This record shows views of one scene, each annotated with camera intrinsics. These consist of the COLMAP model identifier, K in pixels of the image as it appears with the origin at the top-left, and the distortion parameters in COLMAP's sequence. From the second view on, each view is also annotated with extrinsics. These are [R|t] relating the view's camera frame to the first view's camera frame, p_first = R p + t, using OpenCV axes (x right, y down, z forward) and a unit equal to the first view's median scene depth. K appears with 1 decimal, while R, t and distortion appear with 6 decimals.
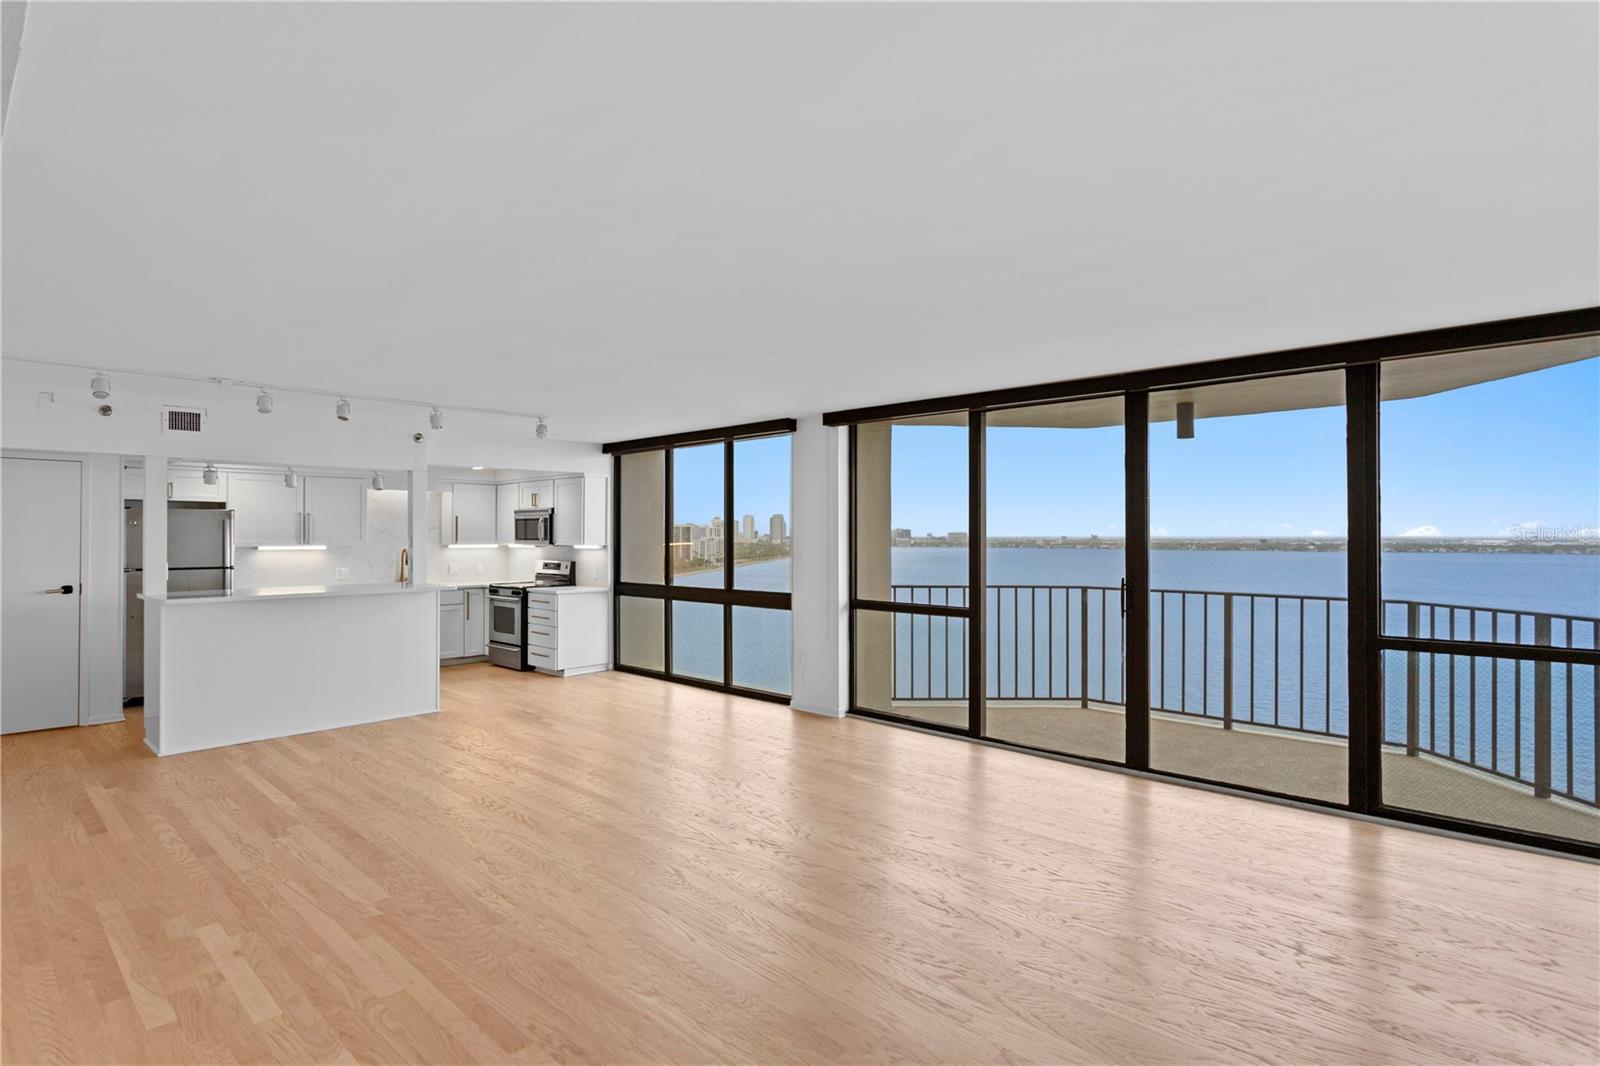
lens RADIAL K [[807.3, 0, 793.4], [0, 807.3, 532.8], [0, 0, 1]] dist [-0.000983, 0.000222]
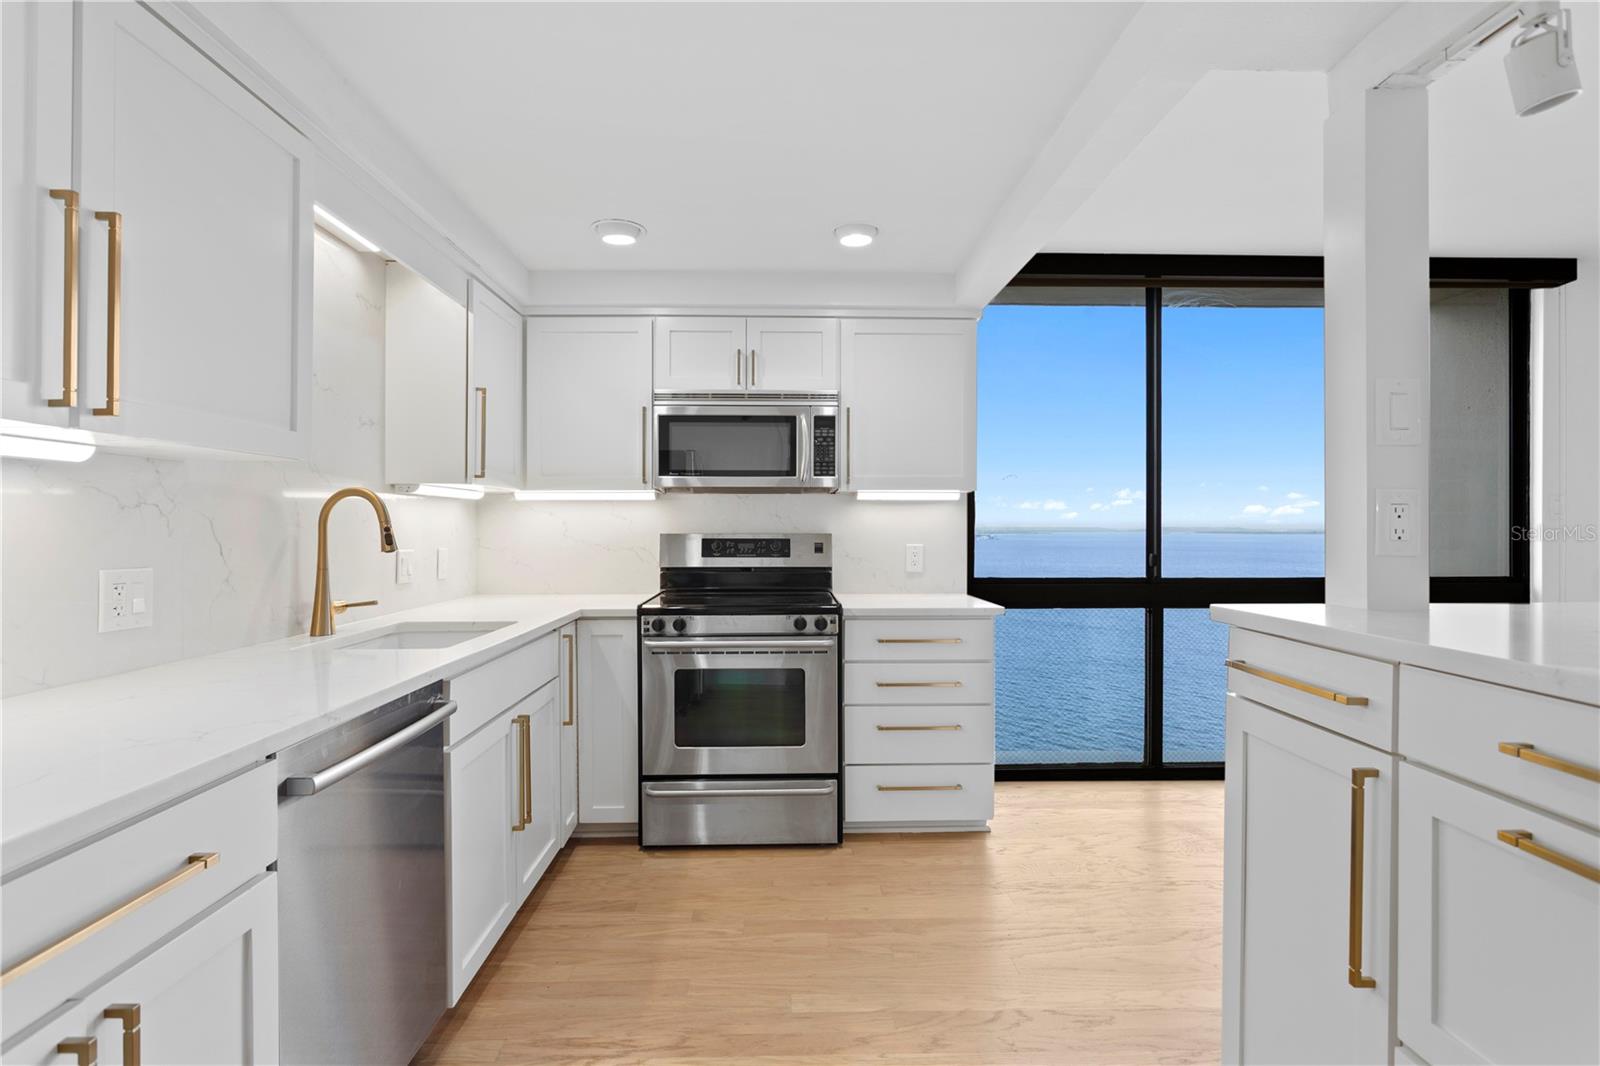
lens RADIAL K [[789.3, 0, 804.4], [0, 789.3, 526.4], [0, 0, 1]] dist [-0.000713, 0.001294]
pose [[0.702514, 0.002837, 0.711664, -0.782978], [-0.005628, 0.999983, 0.001570, 0.043412], [-0.711648, -0.005108, 0.702518, 1.023560]]
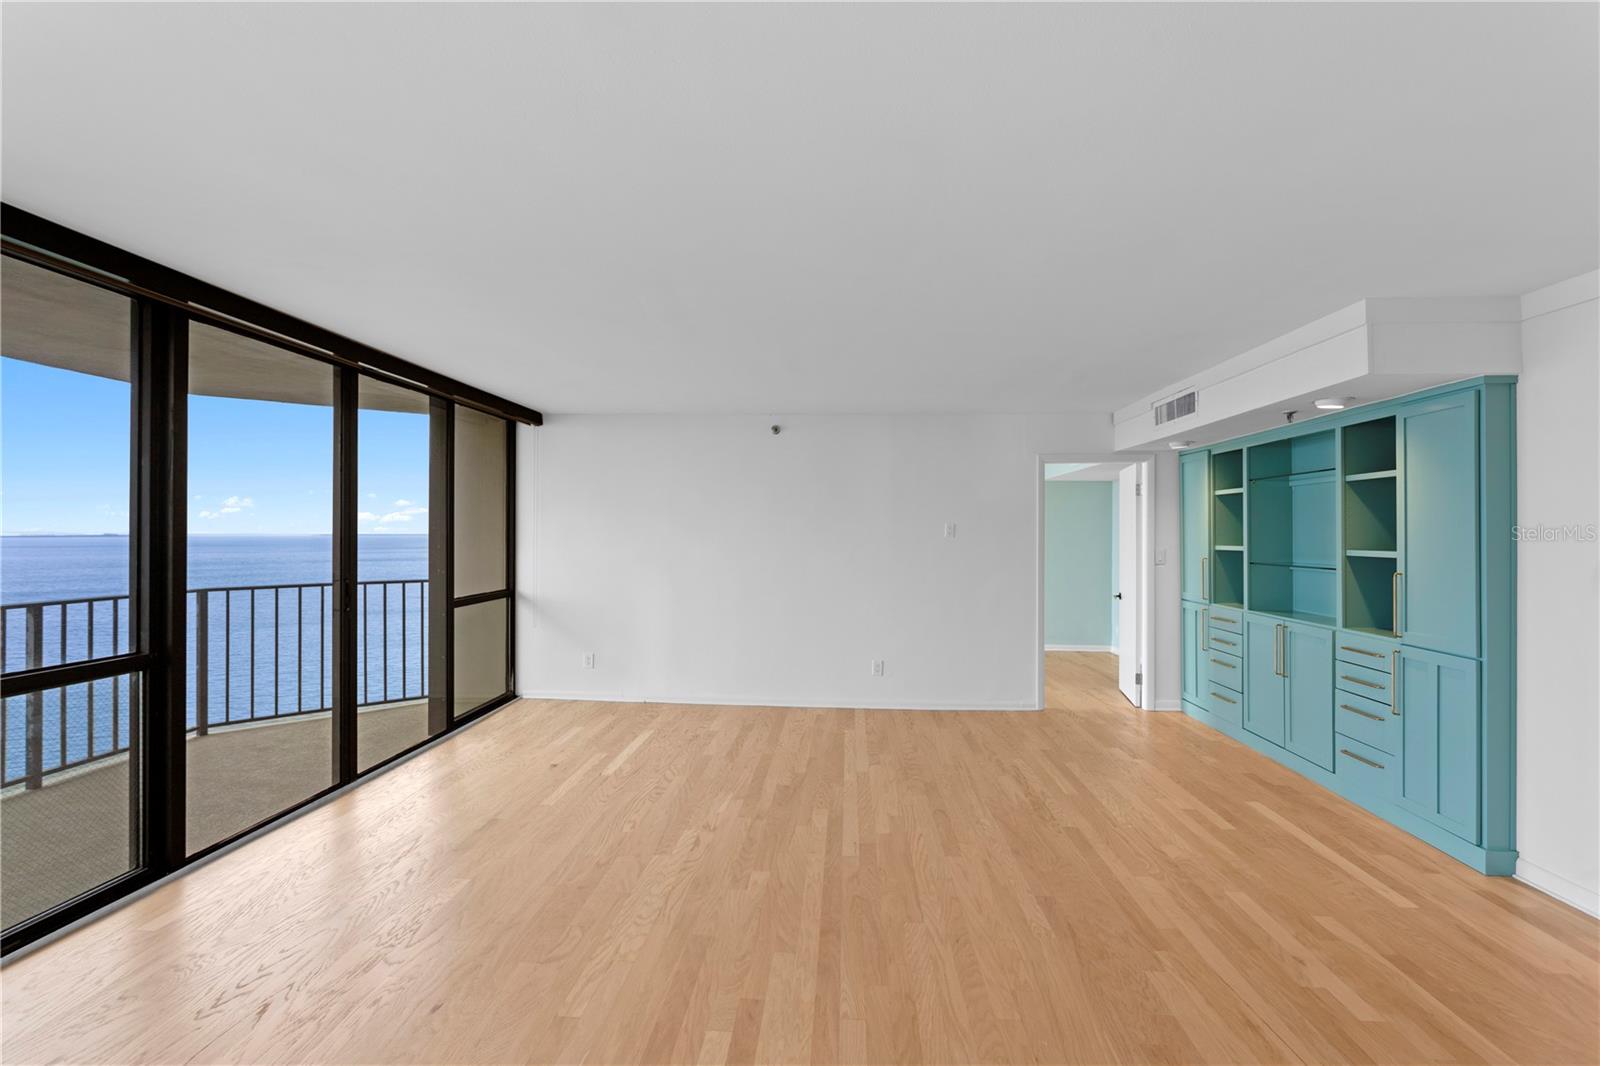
lens RADIAL K [[796.0, 0, 800.8], [0, 796.0, 528.4], [0, 0, 1]] dist [-0.005328, 0.000309]
pose [[-0.646508, 0.002029, 0.762905, -0.446673], [-0.006802, 0.999941, -0.008424, 0.008148], [-0.762877, -0.010635, -0.646456, 0.900614]]
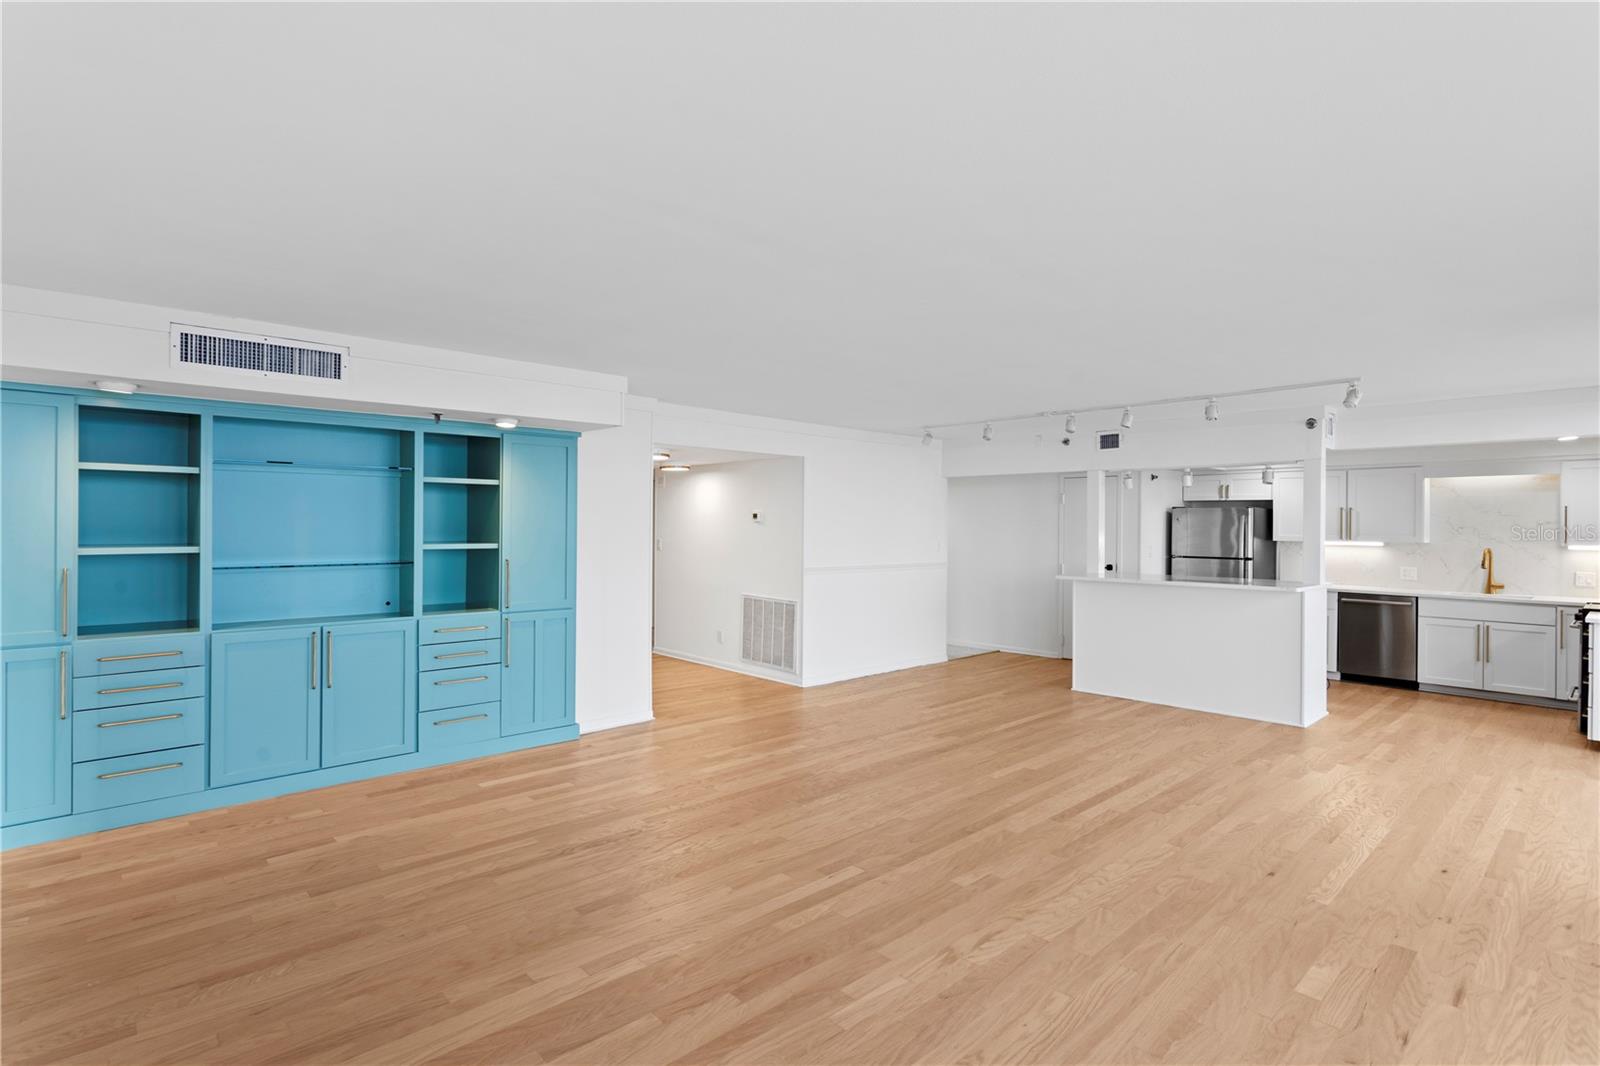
lens RADIAL K [[789.3, 0, 804.4], [0, 789.3, 526.4], [0, 0, 1]] dist [-0.000713, 0.001294]
pose [[-0.052851, 0.001071, -0.998602, 0.478618], [-0.003200, 0.999994, 0.001241, -0.000918], [0.998597, 0.003261, -0.052847, 0.509134]]
